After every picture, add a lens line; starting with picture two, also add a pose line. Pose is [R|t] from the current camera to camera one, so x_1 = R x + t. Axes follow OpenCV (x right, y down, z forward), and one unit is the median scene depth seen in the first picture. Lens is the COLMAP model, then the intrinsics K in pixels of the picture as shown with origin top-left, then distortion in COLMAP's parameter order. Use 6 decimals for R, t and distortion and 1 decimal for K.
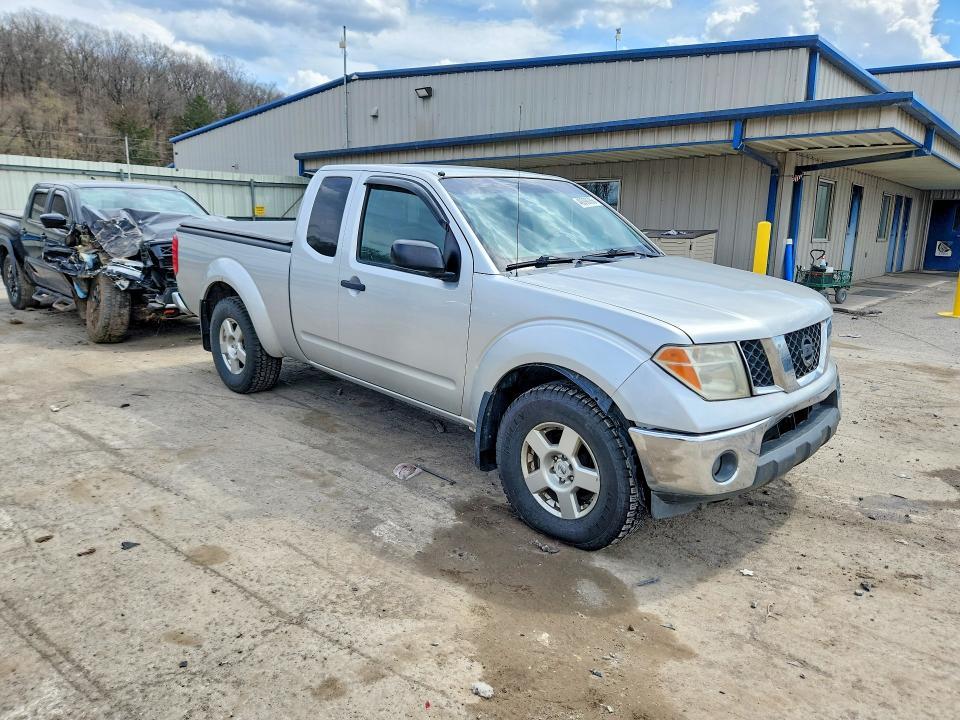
lens RADIAL K [[762.6, 0, 480.0], [0, 762.6, 360.0], [0, 0, 1]] dist [0.005234, -0.001396]
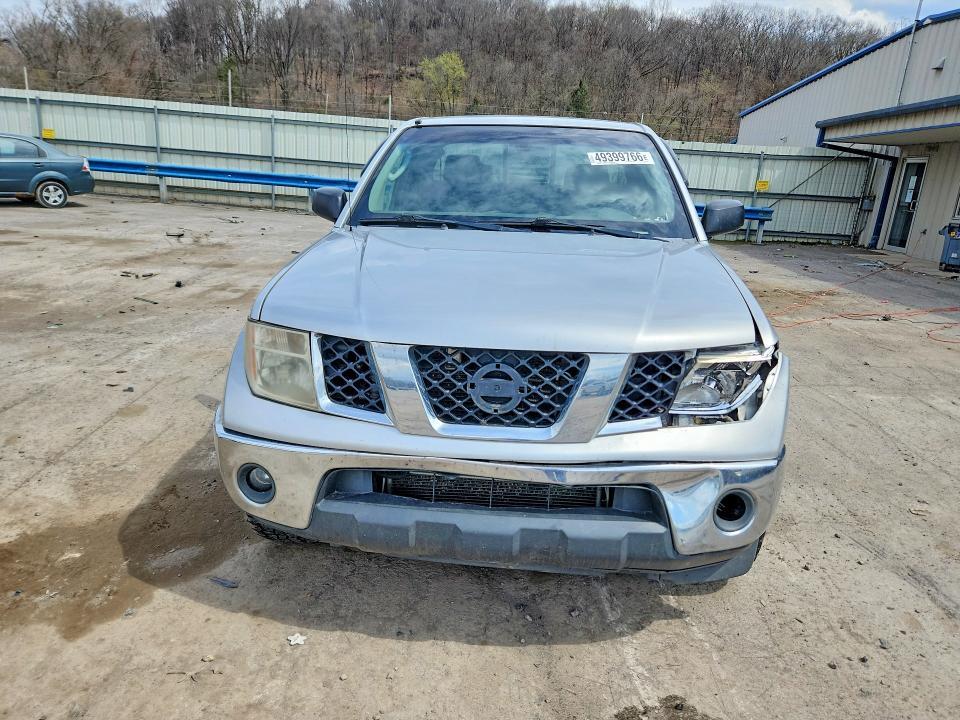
lens RADIAL K [[762.6, 0, 480.0], [0, 762.6, 360.0], [0, 0, 1]] dist [0.005234, -0.001396]
pose [[0.556839, 0.213569, -0.802695, 0.297789], [-0.205335, 0.971779, 0.116113, -0.029719], [0.804841, 0.100165, 0.584977, 0.212970]]
